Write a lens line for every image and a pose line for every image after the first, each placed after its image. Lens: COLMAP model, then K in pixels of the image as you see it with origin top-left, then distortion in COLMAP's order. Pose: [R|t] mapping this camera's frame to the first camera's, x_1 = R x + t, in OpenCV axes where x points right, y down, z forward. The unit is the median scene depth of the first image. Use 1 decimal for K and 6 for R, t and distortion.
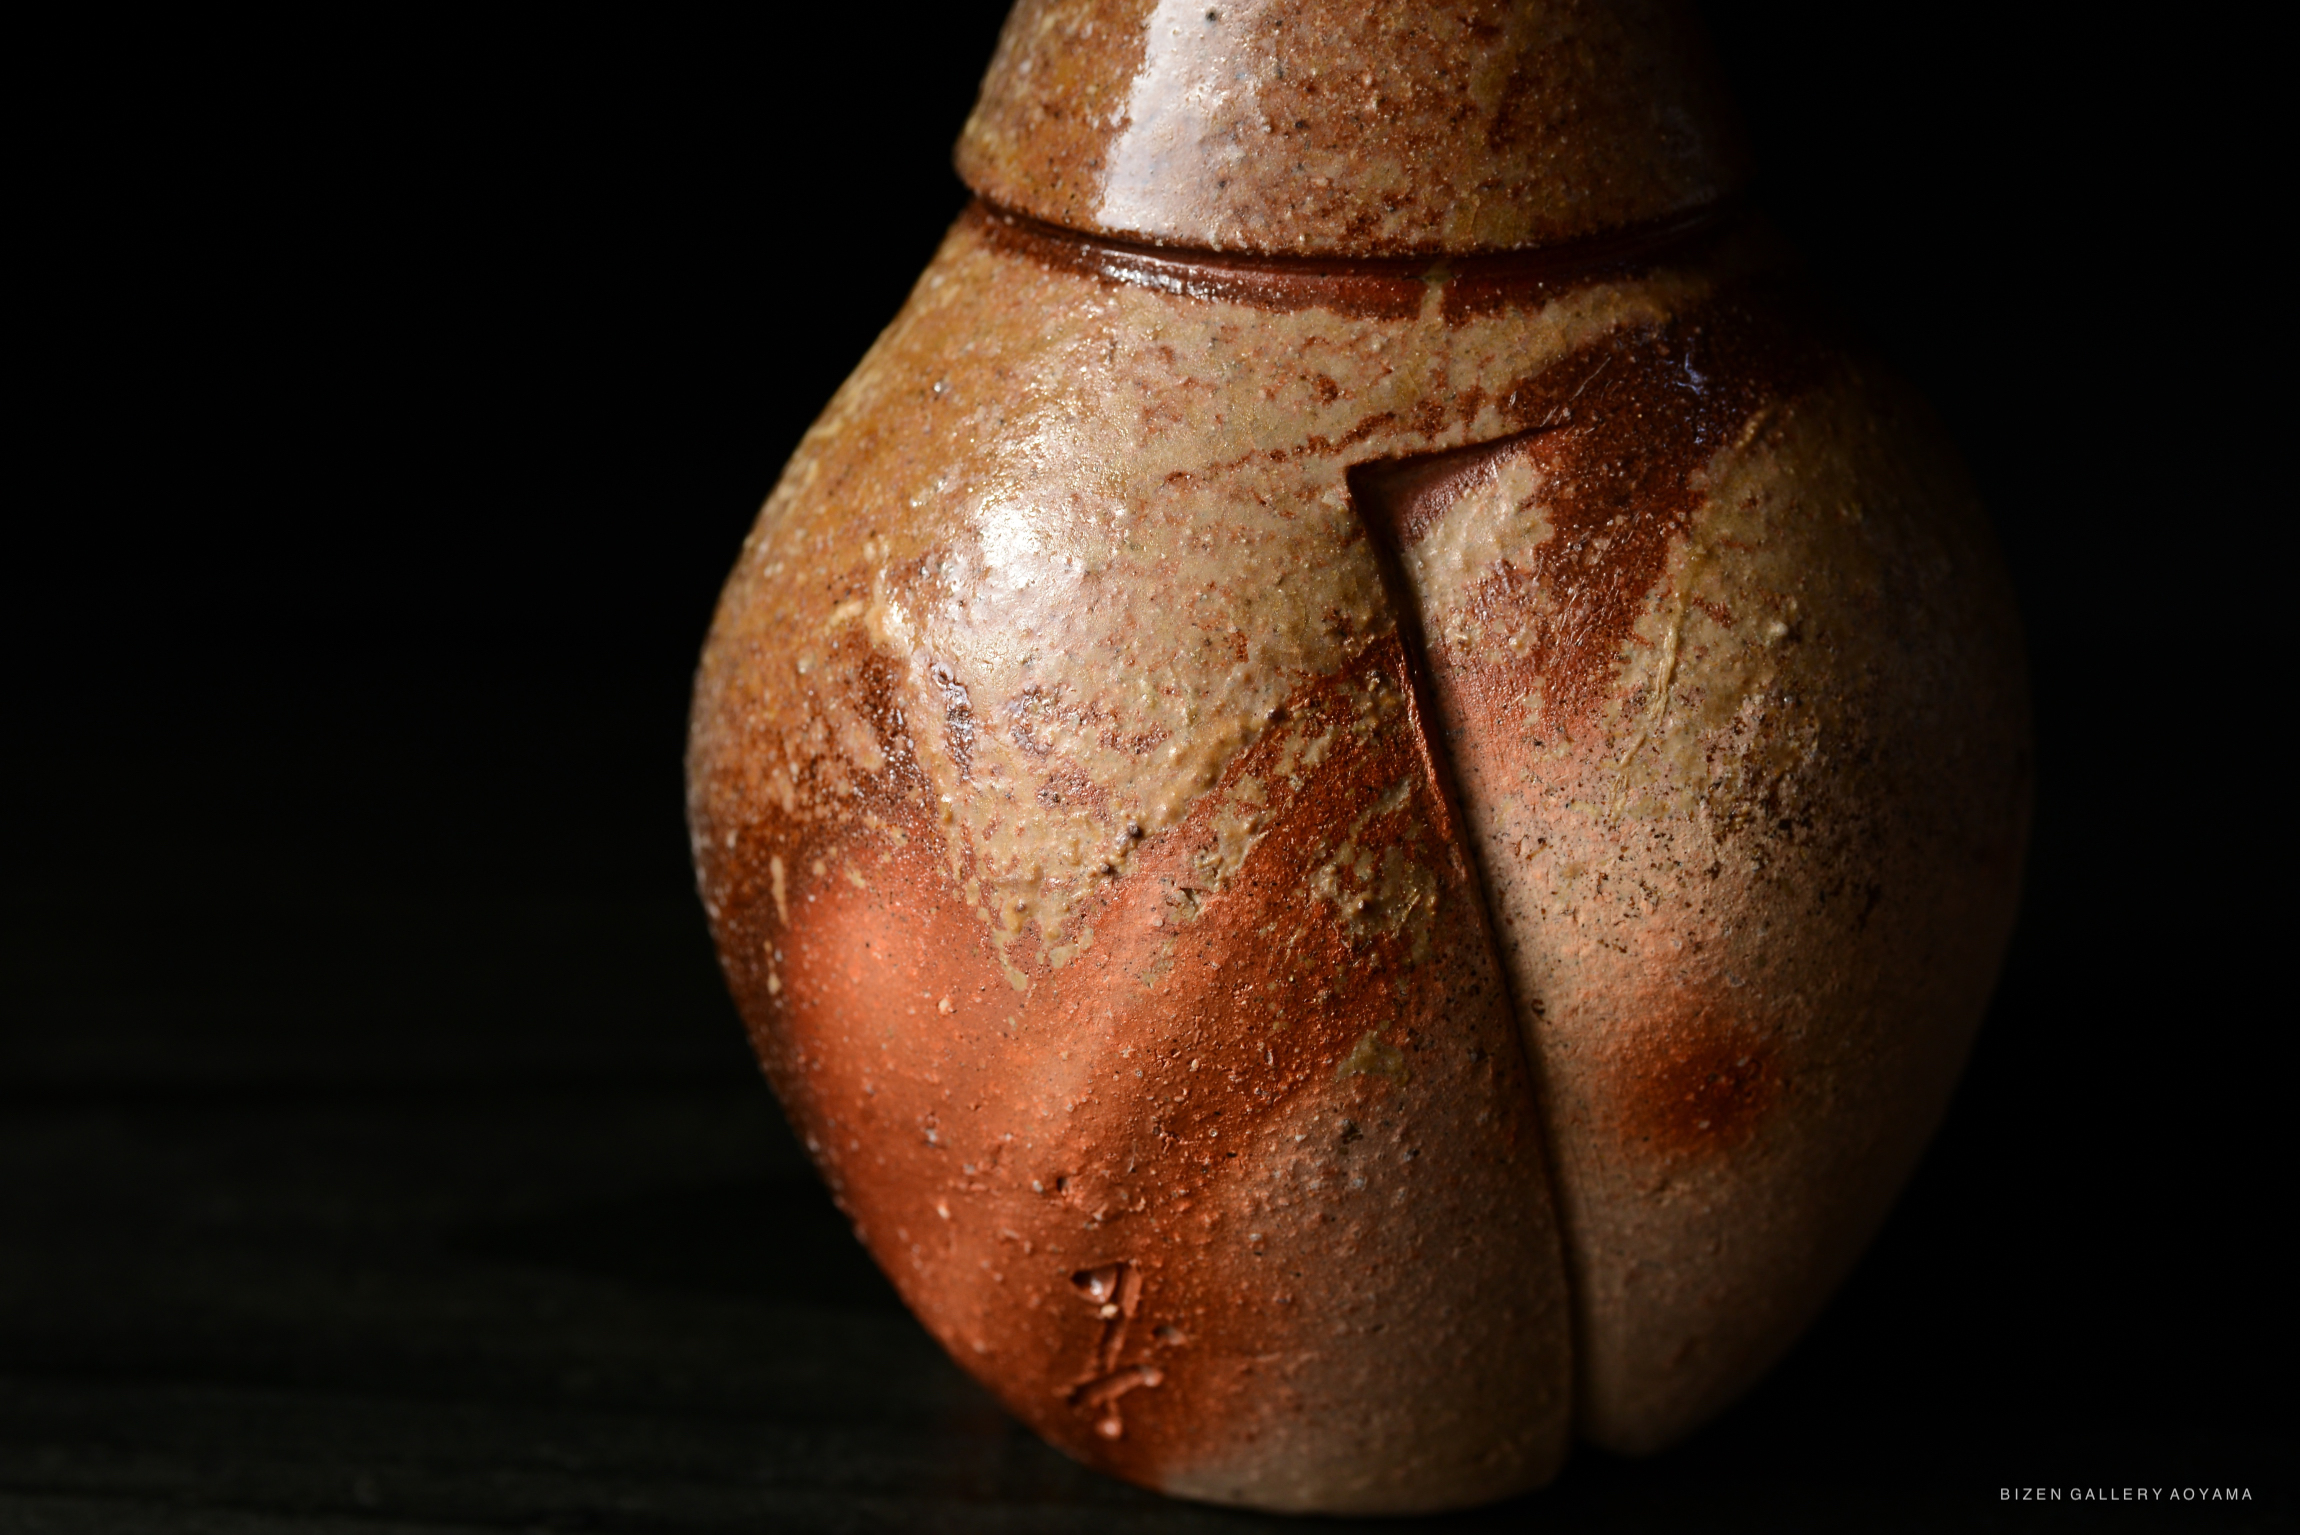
lens RADIAL K [[5170.5, 0, 1205.6], [0, 5170.5, 684.3], [0, 0, 1]] dist [0.130250, 0.000000]
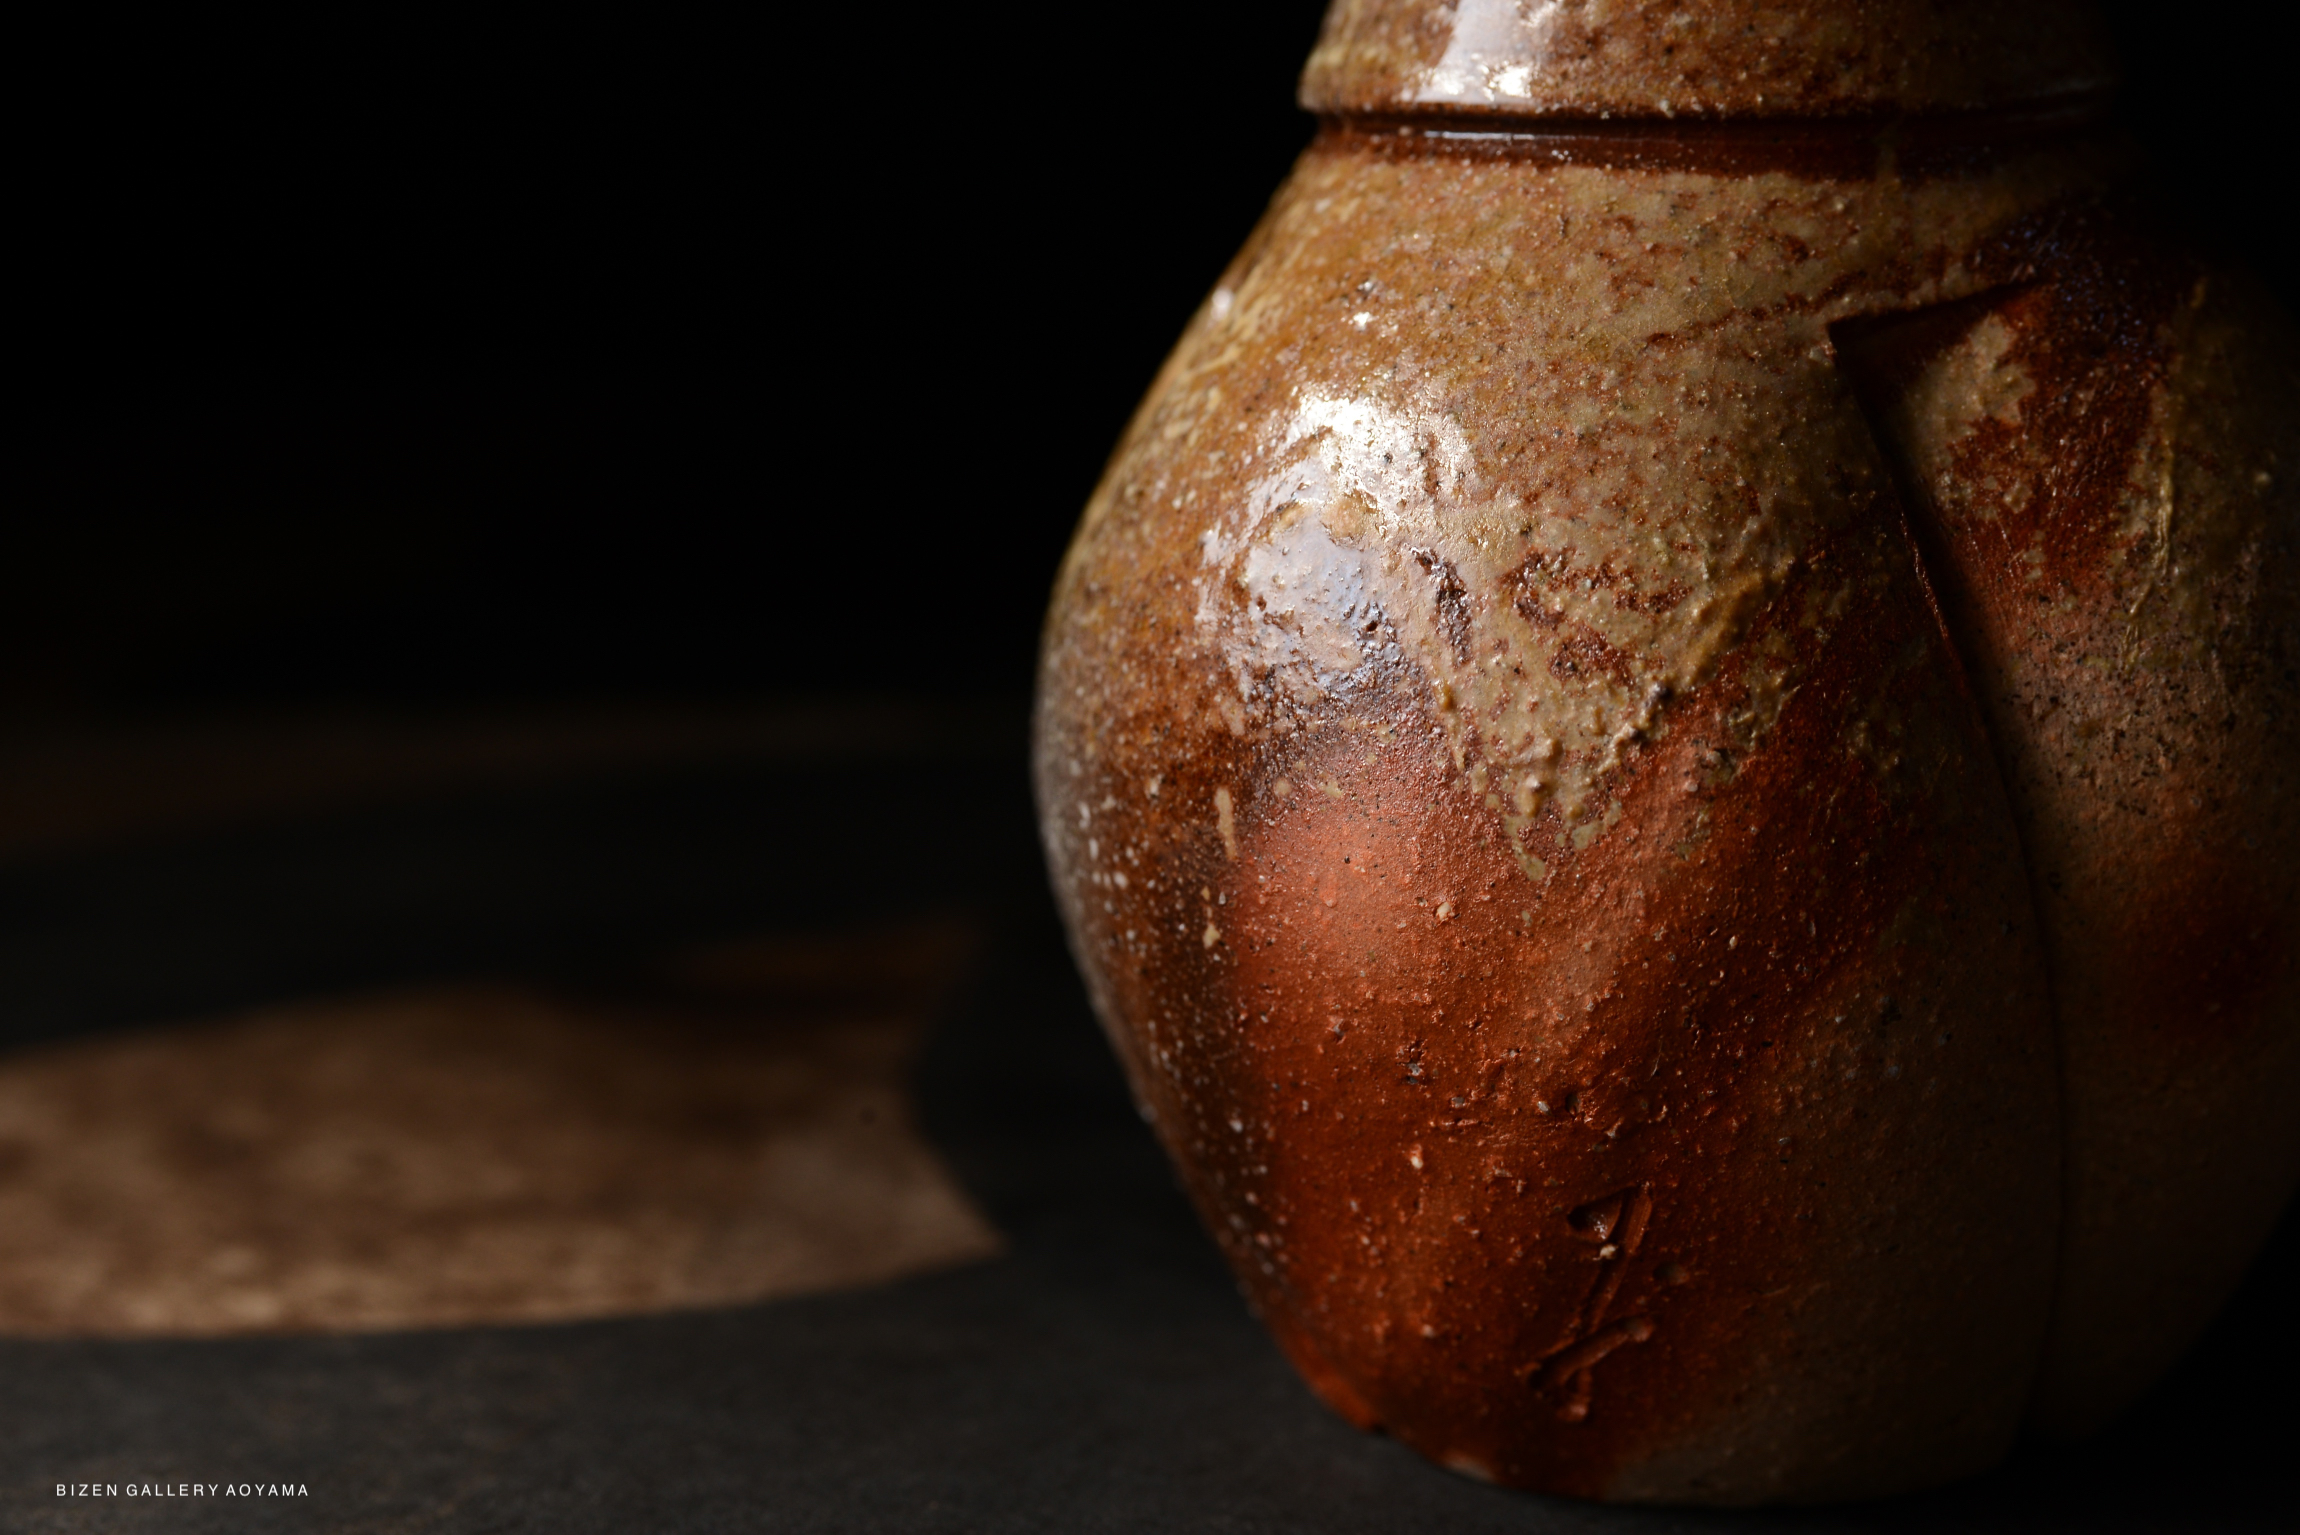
lens RADIAL K [[5170.5, 0, 1138.1], [0, 5170.5, 760.9], [0, 0, 1]] dist [0.130250, 0.000000]
pose [[0.982778, -0.040614, 0.180270, -0.275692], [0.069189, 0.985461, -0.155176, 0.178735], [-0.171346, 0.164976, 0.971300, 0.095456]]
